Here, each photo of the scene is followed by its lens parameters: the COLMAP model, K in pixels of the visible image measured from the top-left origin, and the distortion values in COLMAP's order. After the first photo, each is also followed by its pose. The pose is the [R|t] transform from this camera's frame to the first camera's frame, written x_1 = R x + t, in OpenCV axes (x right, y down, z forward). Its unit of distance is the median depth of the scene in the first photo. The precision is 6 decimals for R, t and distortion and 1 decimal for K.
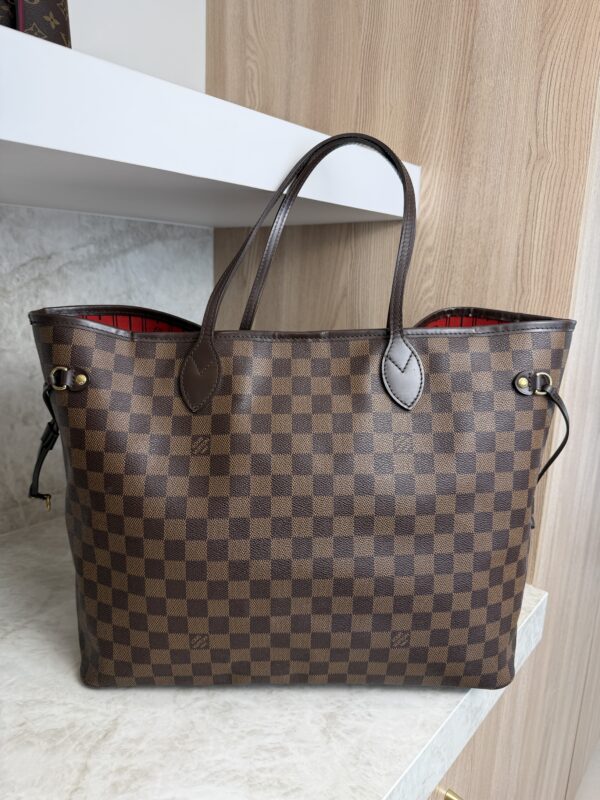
lens RADIAL K [[591.3, 0, 297.7], [0, 591.3, 401.0], [0, 0, 1]] dist [-0.009618, -0.014927]
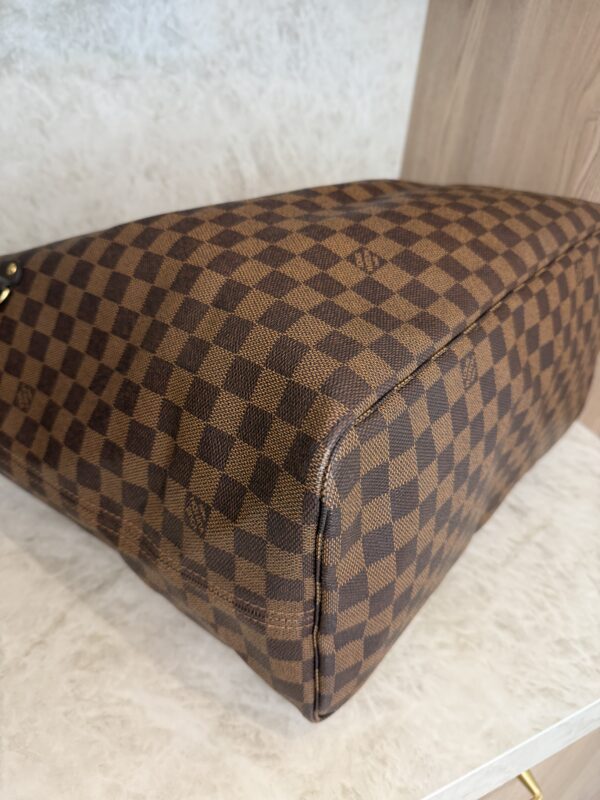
lens RADIAL K [[591.3, 0, 292.7], [0, 591.3, 400.8], [0, 0, 1]] dist [-0.009618, -0.014927]
pose [[0.904459, 0.275521, -0.325642, 0.087624], [-0.136981, 0.910582, 0.389969, -0.032142], [0.403968, -0.308104, 0.861325, 0.311603]]
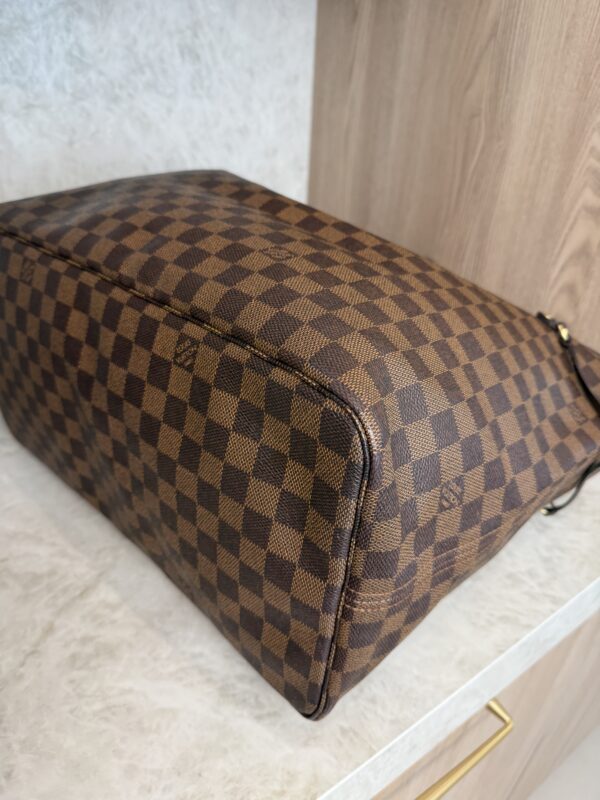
lens RADIAL K [[591.3, 0, 289.5], [0, 591.3, 403.9], [0, 0, 1]] dist [-0.009618, -0.014927]
pose [[0.963429, 0.153610, -0.219566, 0.082137], [-0.065911, 0.930054, 0.361464, -0.022431], [0.259733, -0.333773, 0.906165, 0.254032]]
